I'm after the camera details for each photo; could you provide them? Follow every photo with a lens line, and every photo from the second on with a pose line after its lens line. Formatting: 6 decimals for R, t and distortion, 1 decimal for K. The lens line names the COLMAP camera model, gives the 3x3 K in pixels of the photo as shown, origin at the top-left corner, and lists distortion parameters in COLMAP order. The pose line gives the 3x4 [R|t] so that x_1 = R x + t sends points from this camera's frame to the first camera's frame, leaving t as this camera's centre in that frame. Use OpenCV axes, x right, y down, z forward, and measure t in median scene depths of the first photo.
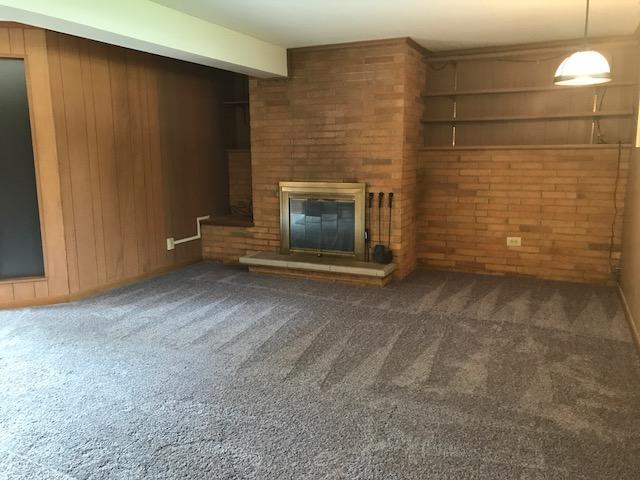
lens RADIAL K [[530.0, 0, 318.9], [0, 530.0, 241.1], [0, 0, 1]] dist [0.029769, -0.039815]
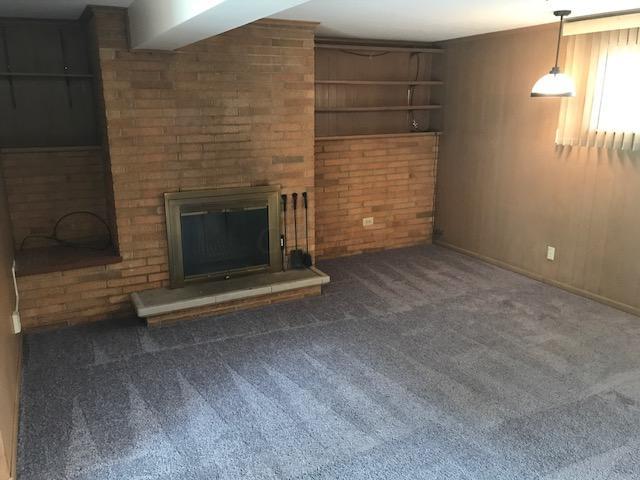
lens RADIAL K [[530.0, 0, 320.5], [0, 530.0, 239.3], [0, 0, 1]] dist [0.029769, -0.039815]
pose [[0.598099, -0.194361, 0.777497, -0.569142], [0.131814, 0.980792, 0.143781, -0.137281], [-0.790507, 0.016490, 0.612230, 0.409000]]
